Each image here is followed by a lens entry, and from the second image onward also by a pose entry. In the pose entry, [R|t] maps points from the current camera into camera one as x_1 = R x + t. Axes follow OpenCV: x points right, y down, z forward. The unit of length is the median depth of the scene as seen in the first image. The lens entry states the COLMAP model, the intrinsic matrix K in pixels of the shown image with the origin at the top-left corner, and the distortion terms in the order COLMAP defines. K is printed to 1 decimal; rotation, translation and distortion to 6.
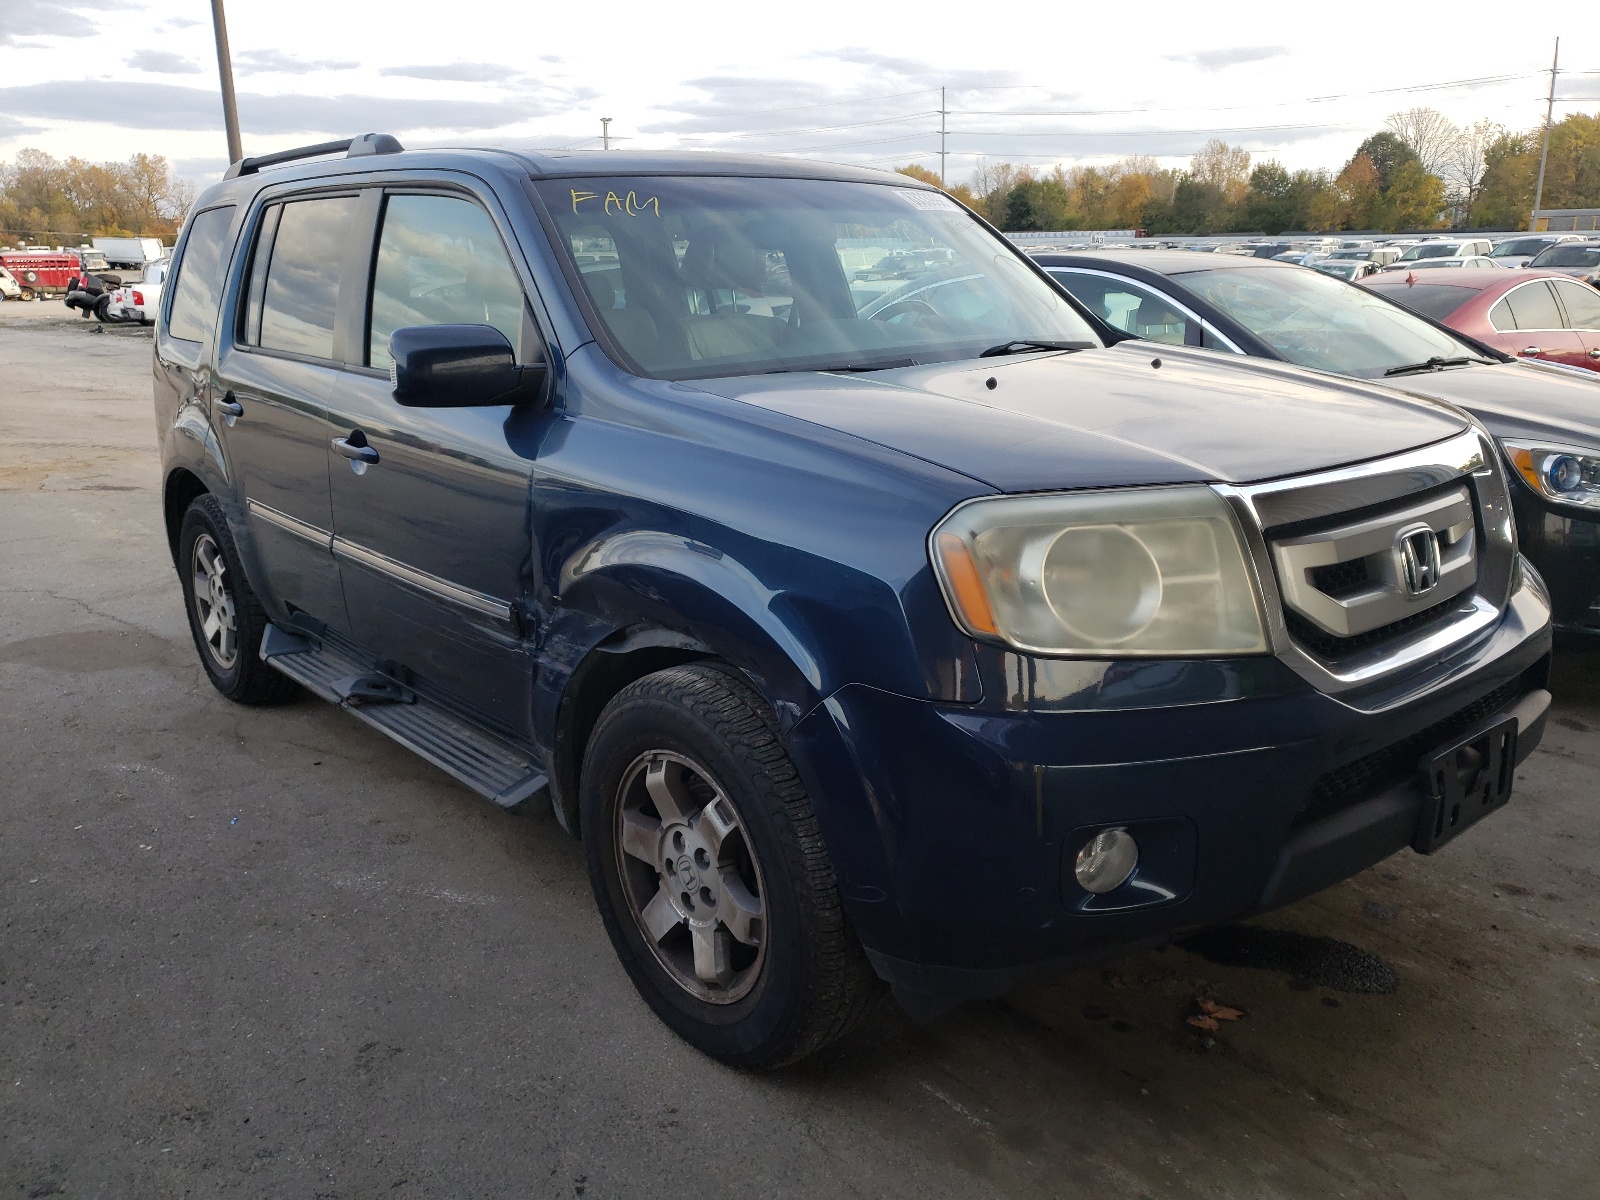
lens RADIAL K [[1314.0, 0, 791.1], [0, 1314.0, 582.6], [0, 0, 1]] dist [0.032981, -0.048049]
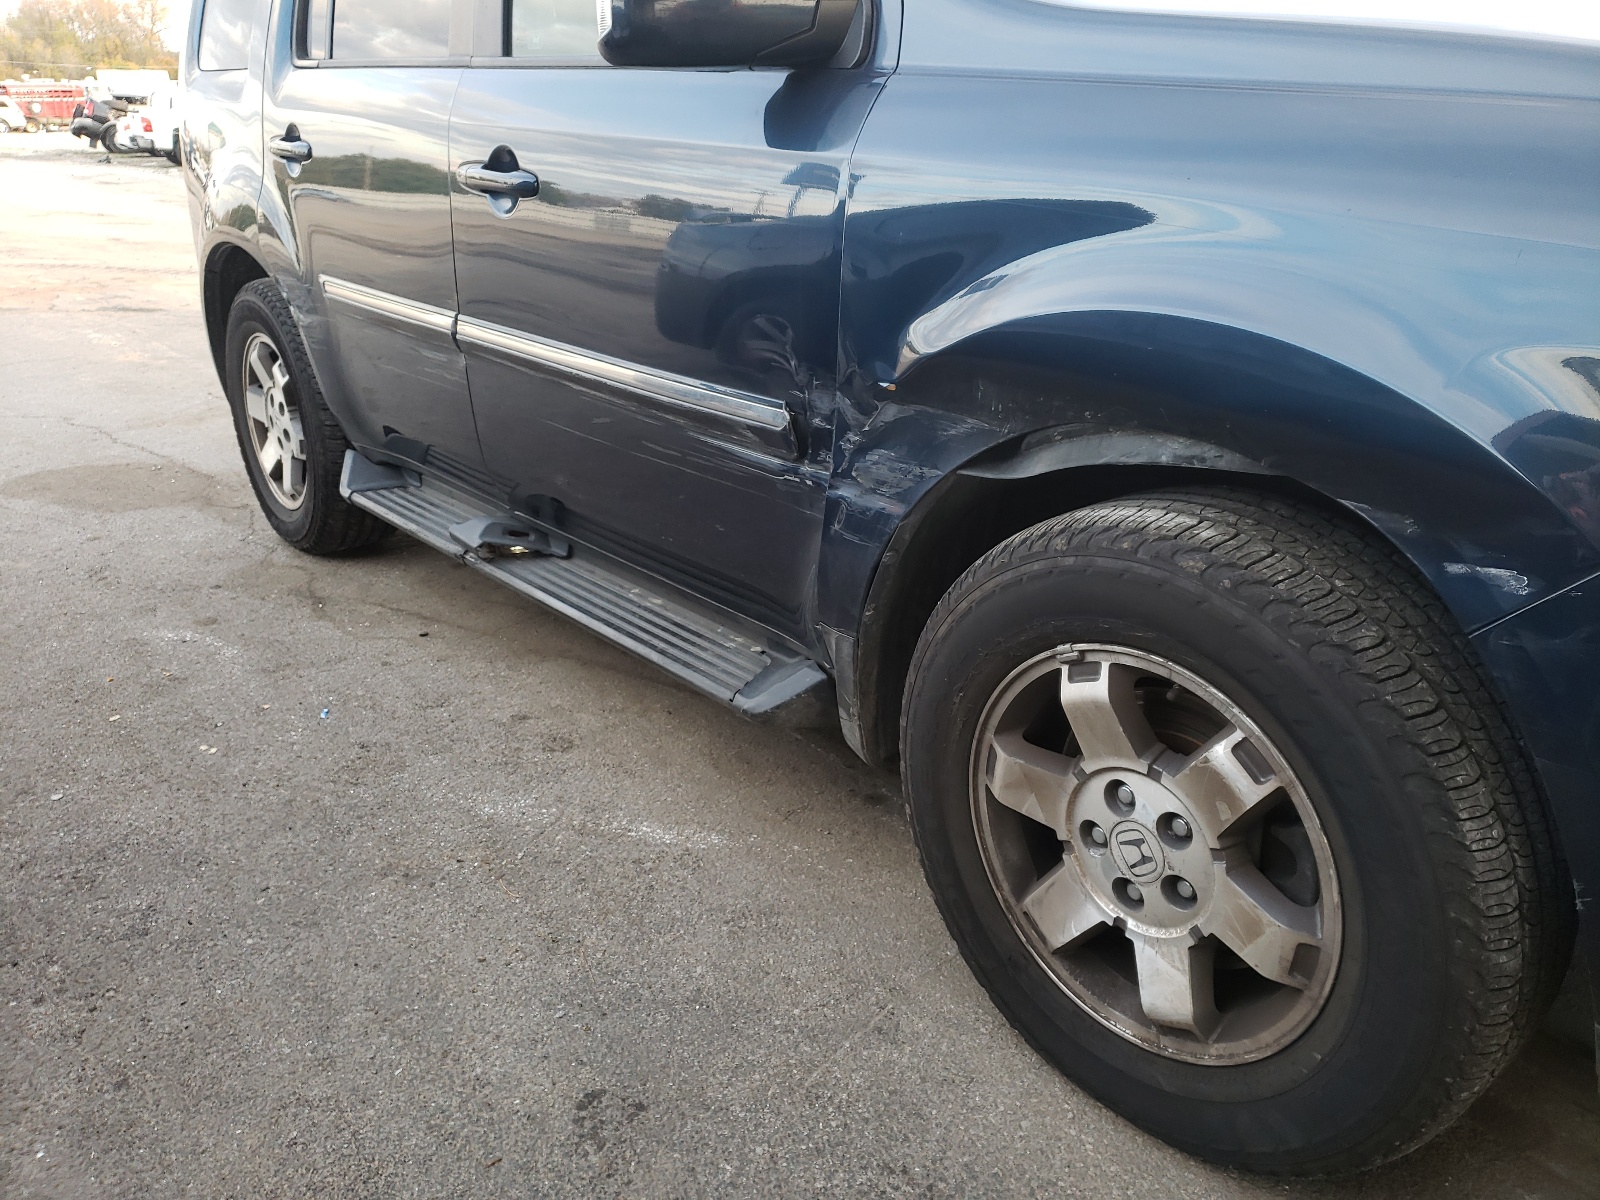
lens RADIAL K [[1314.0, 0, 801.2], [0, 1314.0, 591.3], [0, 0, 1]] dist [0.032981, -0.048049]
pose [[0.999900, 0.011221, -0.008600, -0.185610], [-0.010145, 0.993163, 0.116294, 0.030457], [0.009846, -0.116195, 0.993178, 0.344405]]
